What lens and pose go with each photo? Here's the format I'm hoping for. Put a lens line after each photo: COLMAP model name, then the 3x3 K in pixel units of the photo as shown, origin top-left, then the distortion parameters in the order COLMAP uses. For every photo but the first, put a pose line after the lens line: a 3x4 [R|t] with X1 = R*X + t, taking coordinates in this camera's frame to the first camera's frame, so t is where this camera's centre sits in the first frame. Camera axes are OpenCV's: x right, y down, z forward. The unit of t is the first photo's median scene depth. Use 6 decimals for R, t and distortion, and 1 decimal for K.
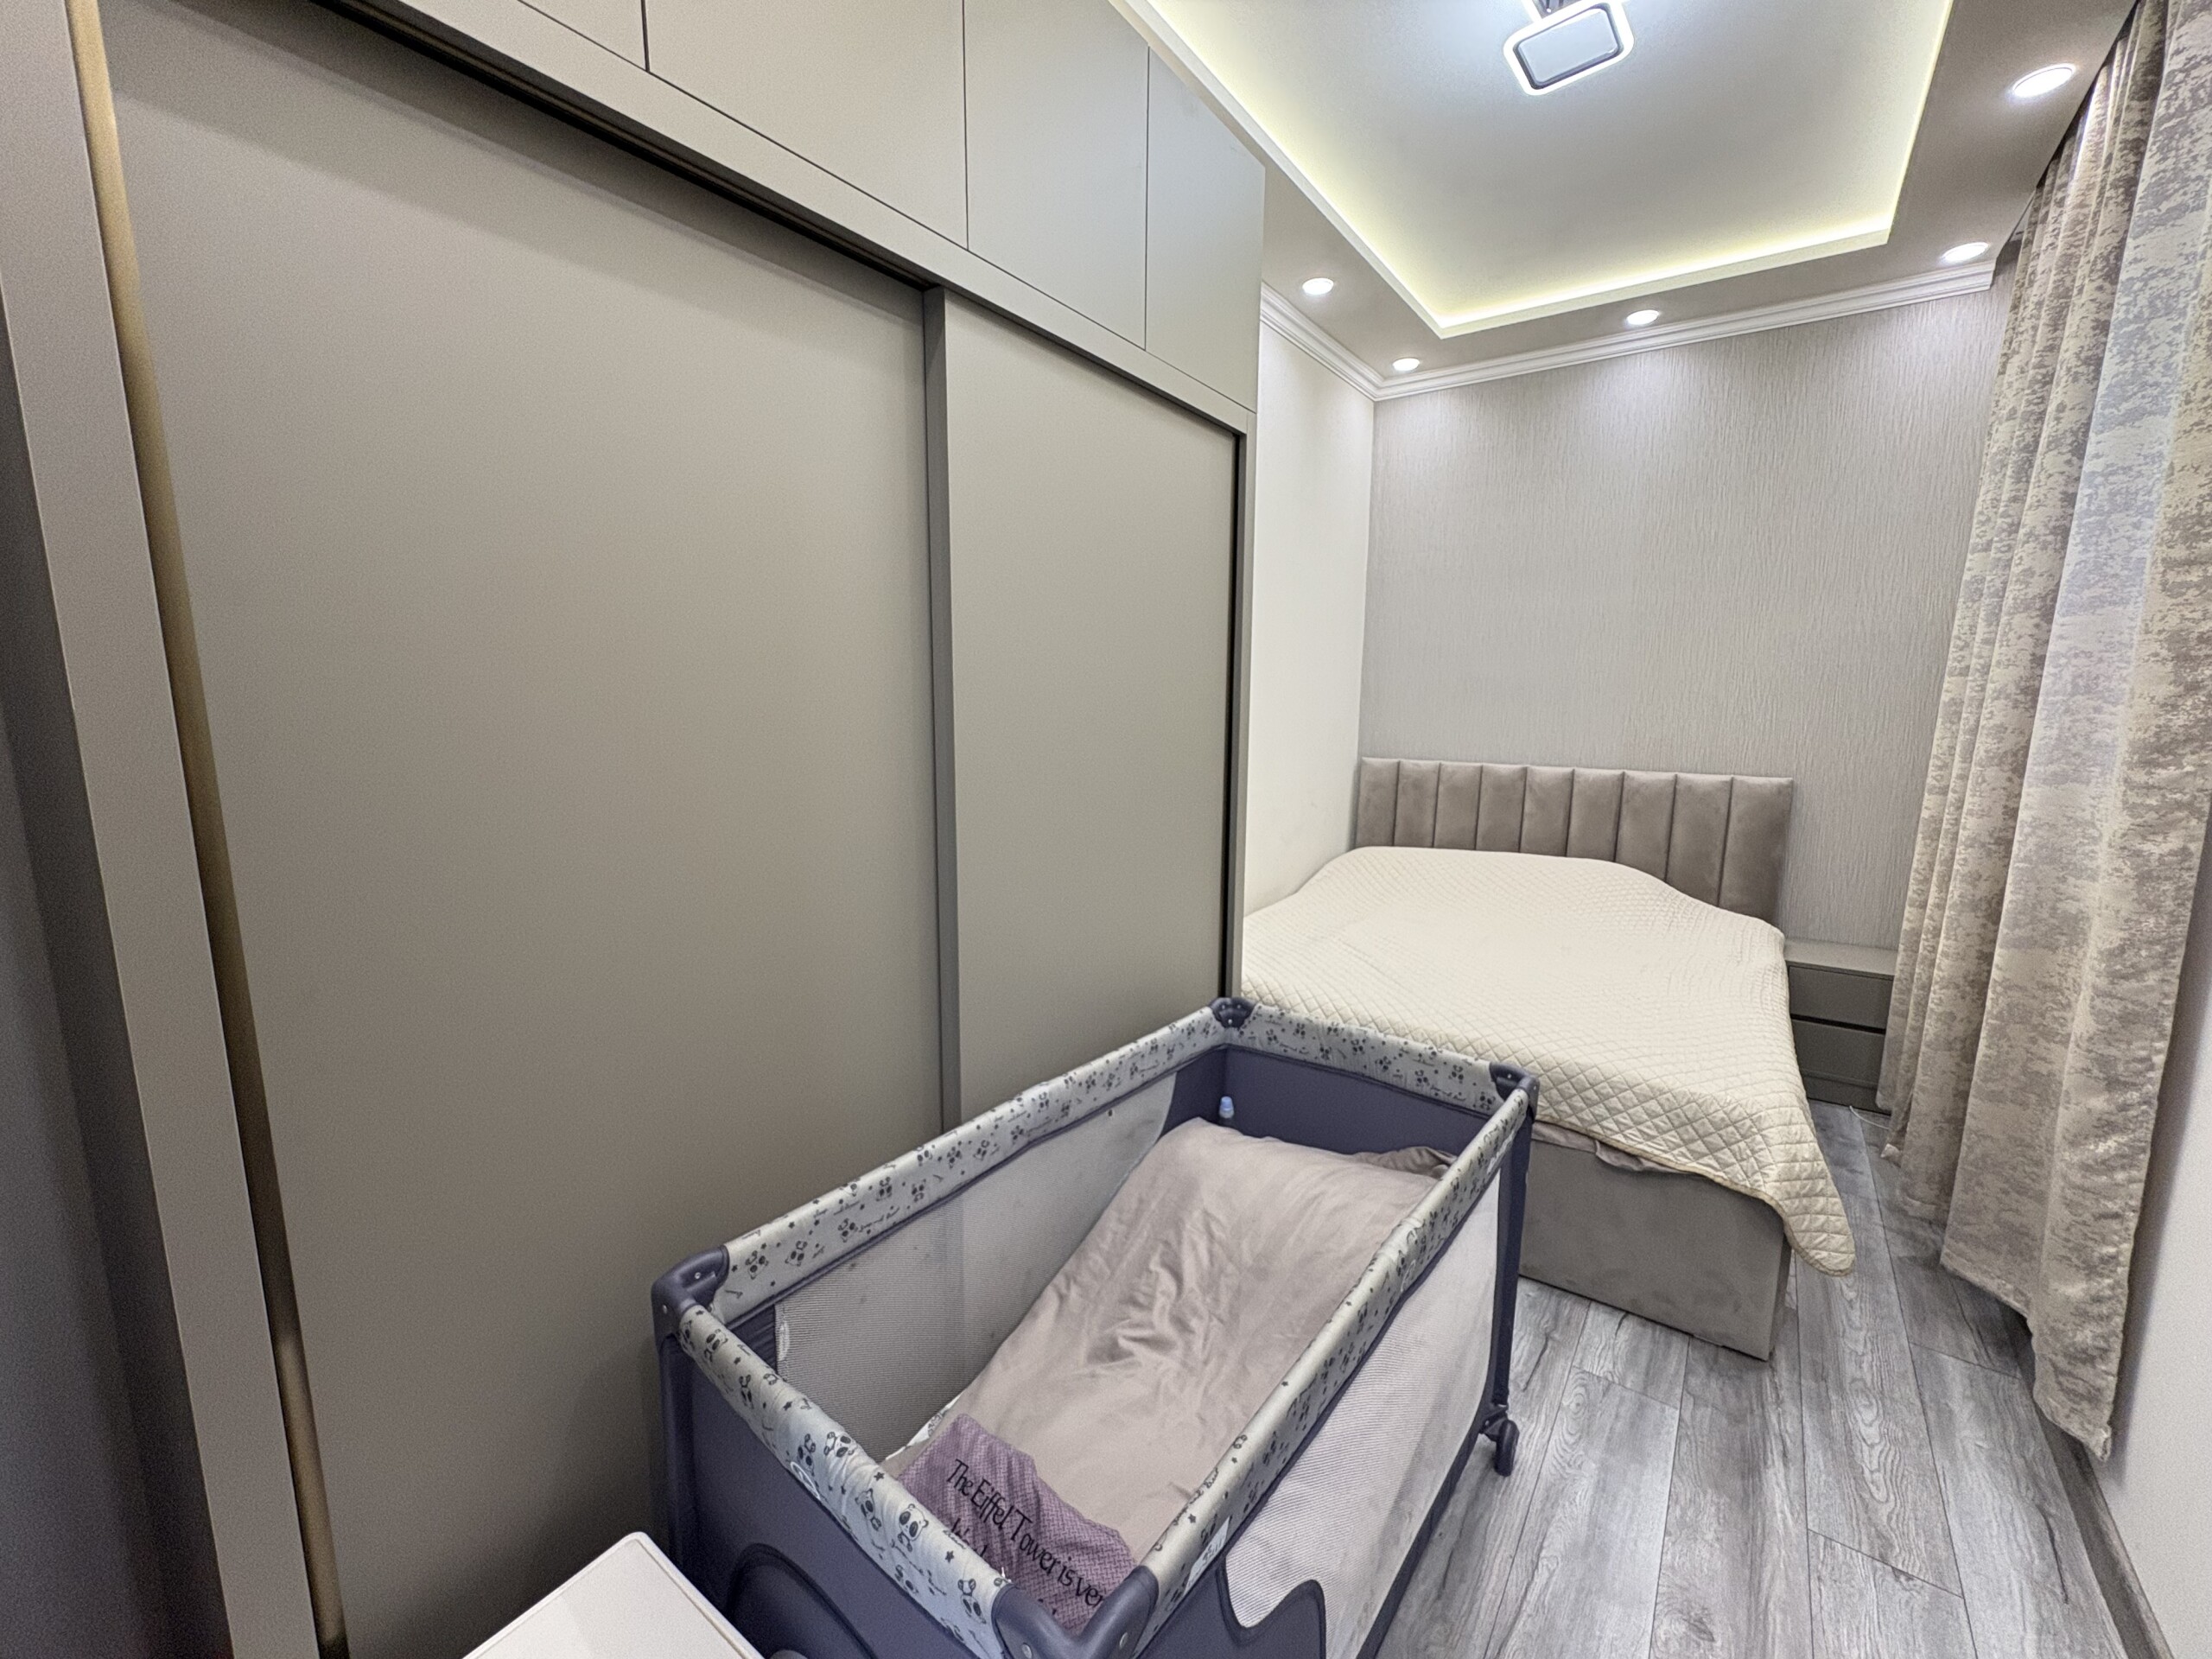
lens RADIAL K [[894.5, 0, 1105.6], [0, 894.5, 837.2], [0, 0, 1]] dist [-0.000465, -0.000057]
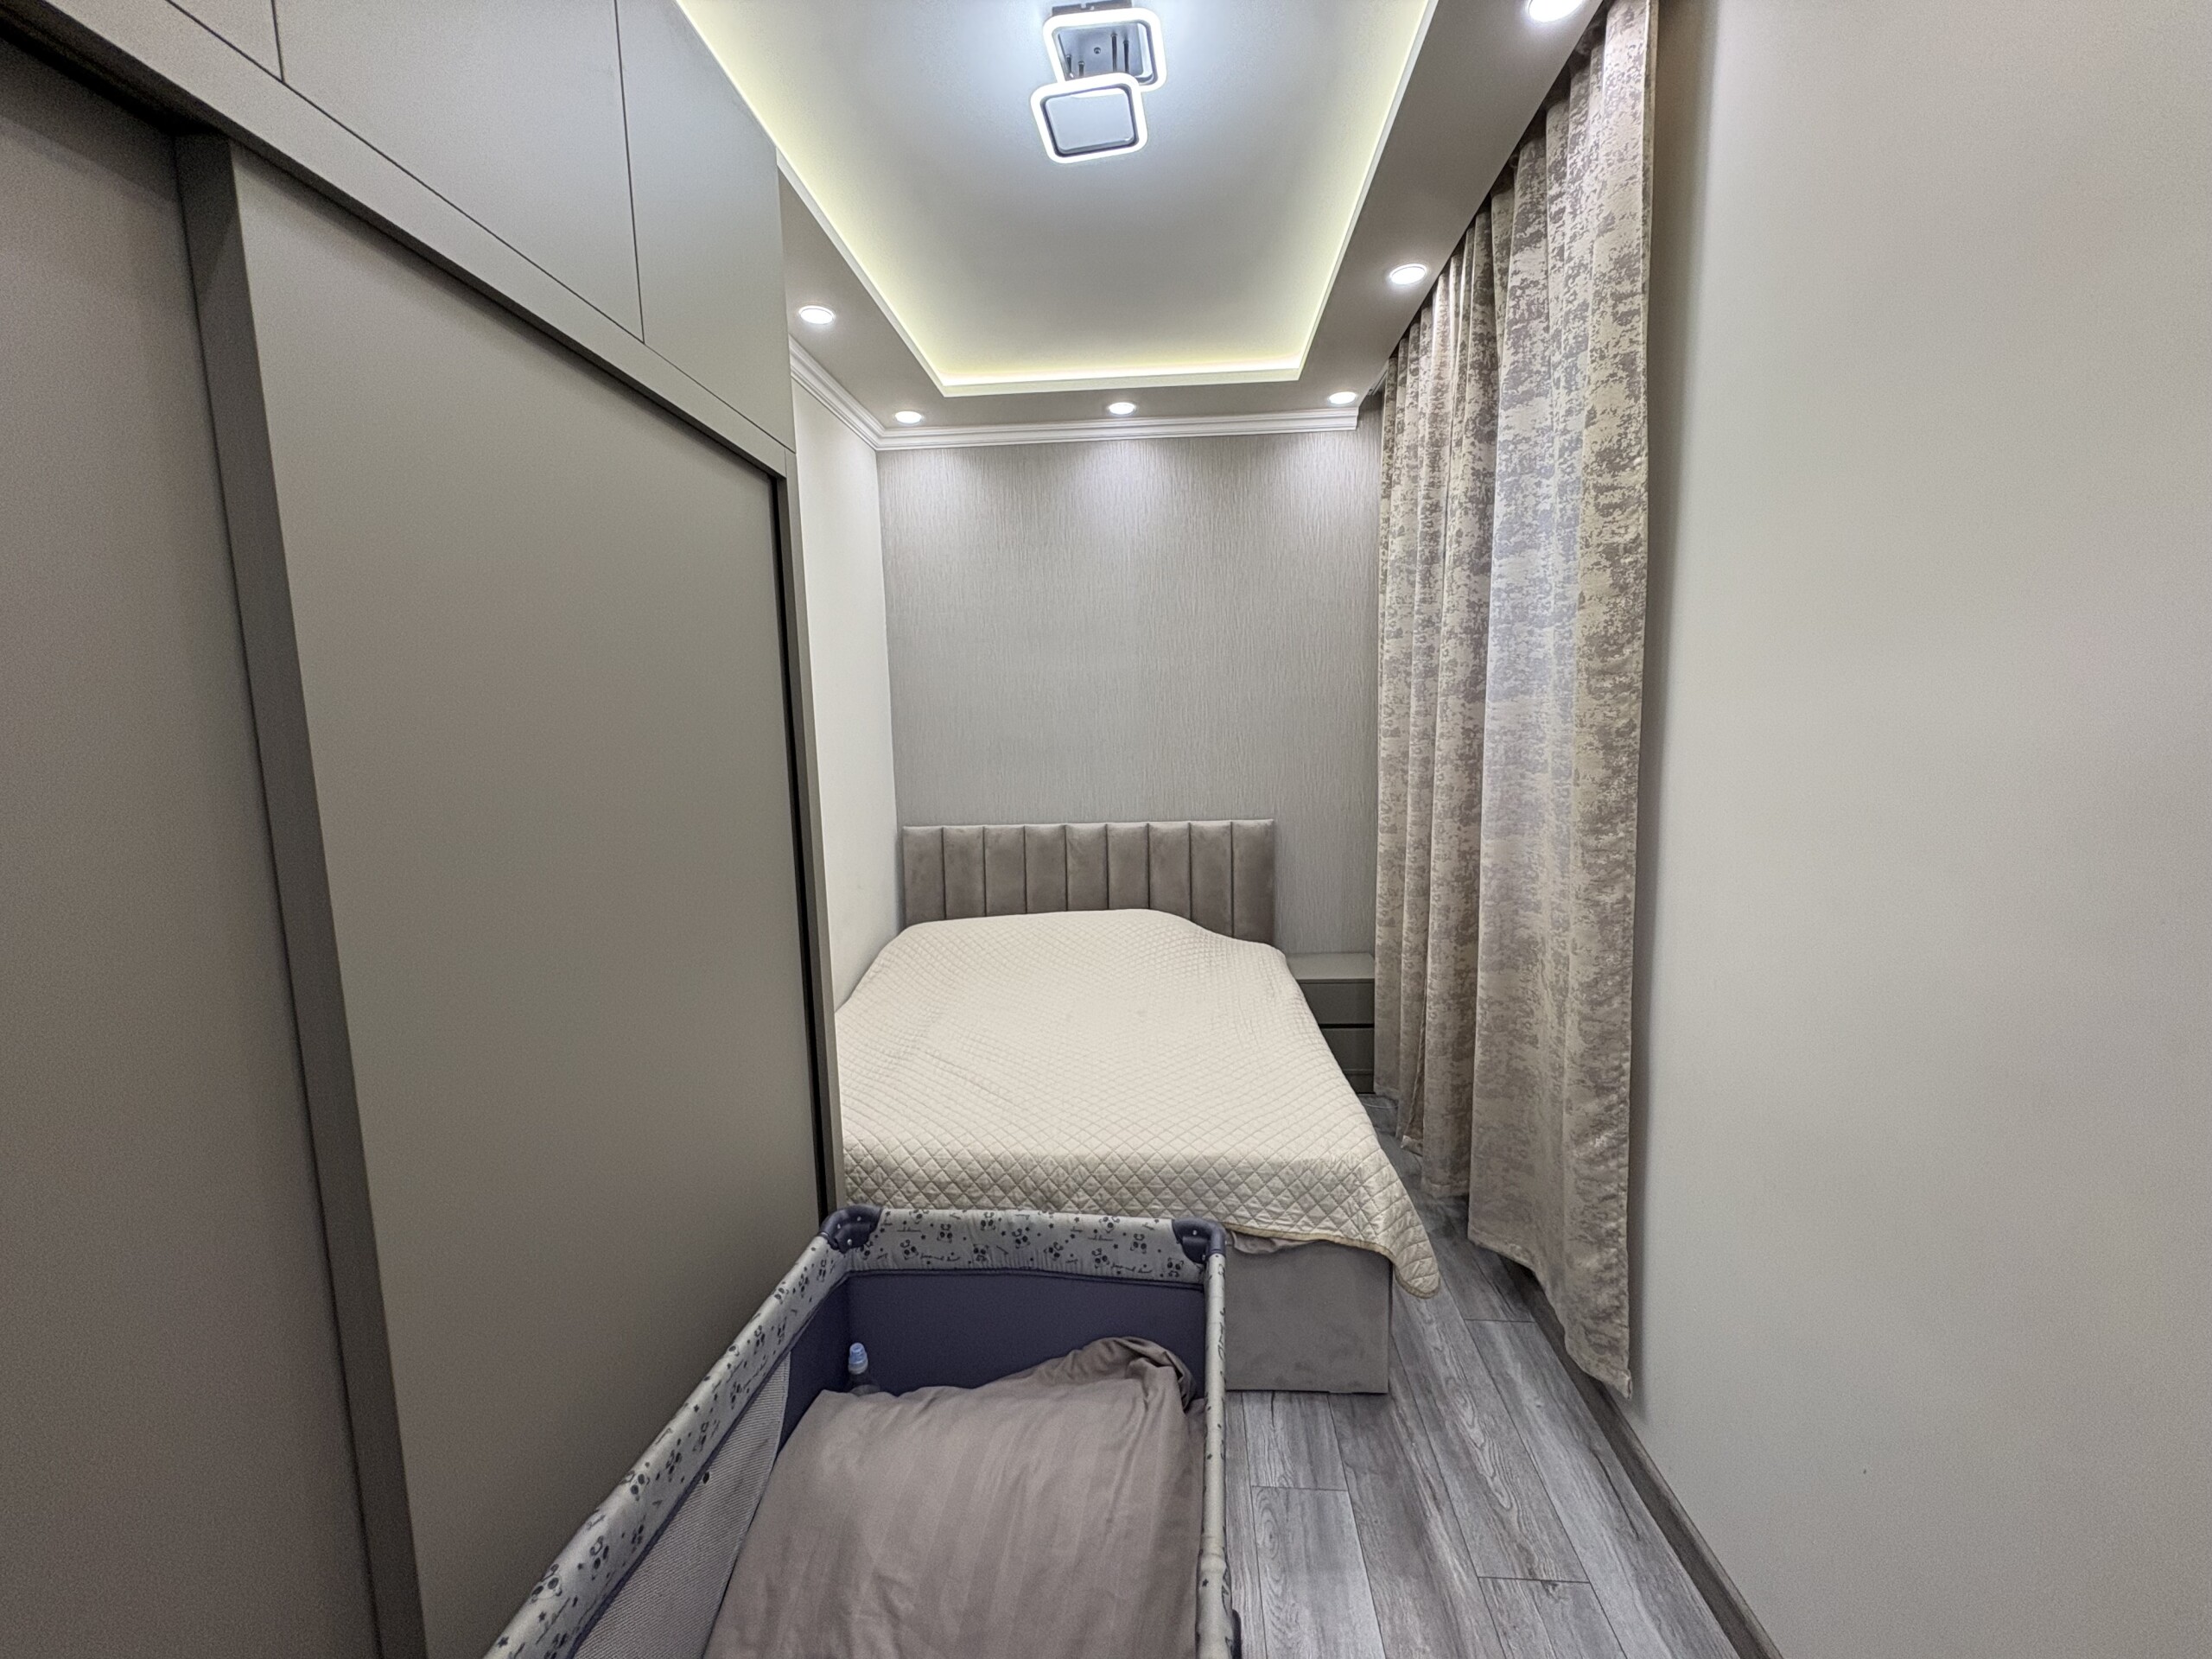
lens RADIAL K [[885.7, 0, 1107.4], [0, 885.7, 830.0], [0, 0, 1]] dist [0.000810, 0.000319]
pose [[0.845646, -0.090993, 0.525930, -0.039380], [0.114260, 0.993380, -0.011850, -0.108054], [-0.521371, 0.070114, 0.850445, 0.226531]]
